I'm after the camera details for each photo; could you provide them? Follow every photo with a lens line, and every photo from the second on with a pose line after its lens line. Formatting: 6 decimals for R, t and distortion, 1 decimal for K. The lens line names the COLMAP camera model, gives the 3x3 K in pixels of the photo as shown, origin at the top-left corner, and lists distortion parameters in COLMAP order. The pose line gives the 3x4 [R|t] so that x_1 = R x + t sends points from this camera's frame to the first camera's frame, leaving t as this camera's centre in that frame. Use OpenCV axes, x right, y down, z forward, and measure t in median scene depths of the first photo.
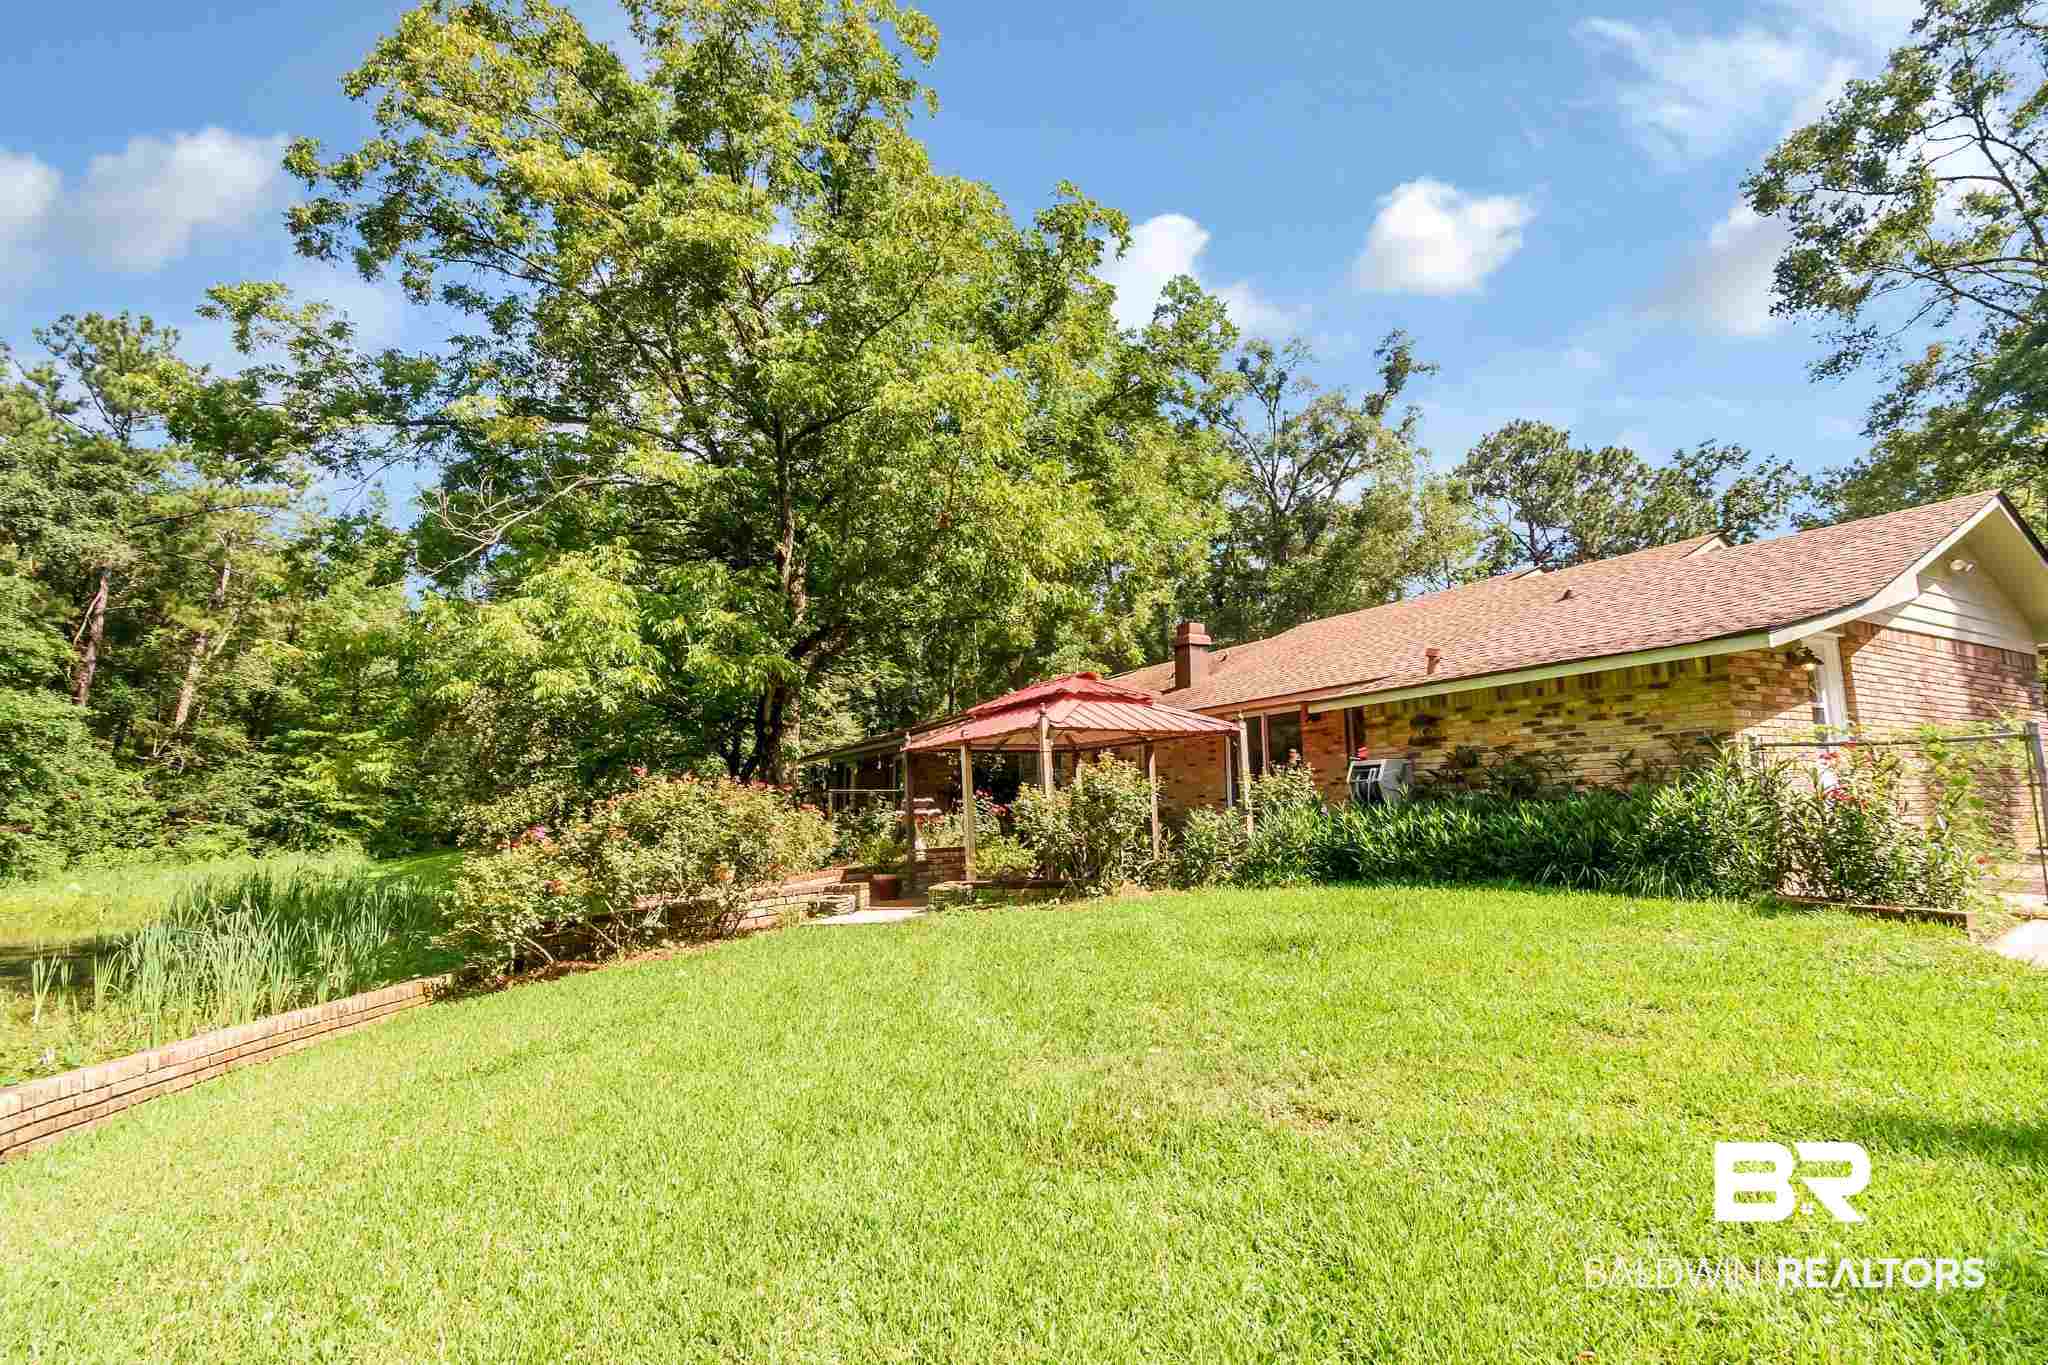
lens RADIAL K [[921.5, 0, 1032.9], [0, 921.5, 677.5], [0, 0, 1]] dist [0.000091, 0.000120]
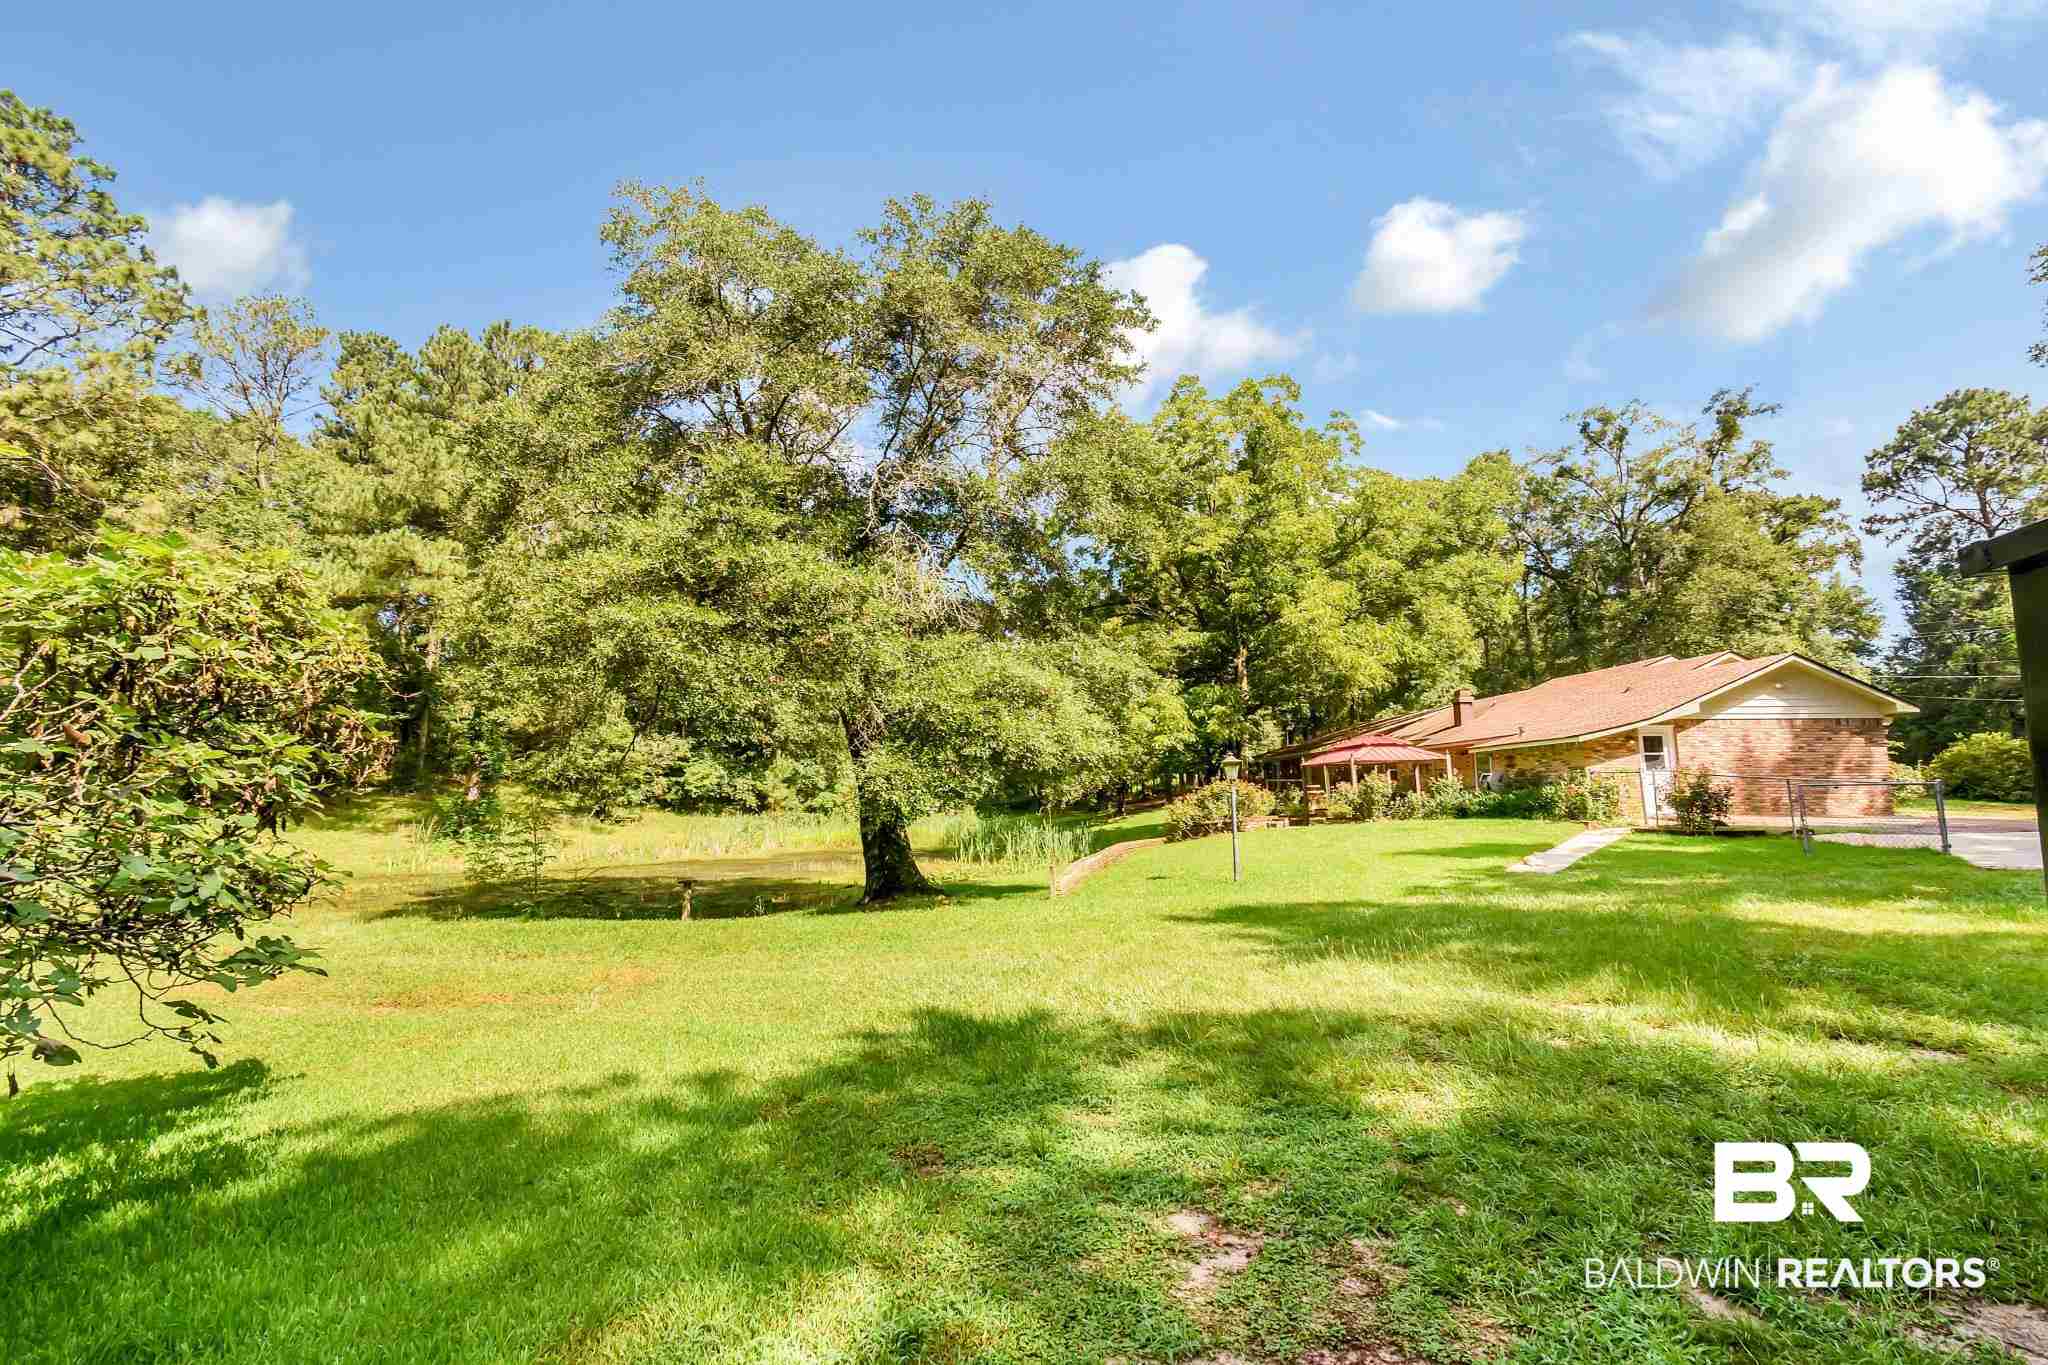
lens RADIAL K [[921.5, 0, 1032.9], [0, 921.5, 677.5], [0, 0, 1]] dist [0.000091, 0.000120]
pose [[0.902023, -0.043093, -0.429532, 0.279899], [0.053667, 0.998480, 0.012530, -0.224264], [0.428340, -0.034354, 0.902965, -1.500001]]
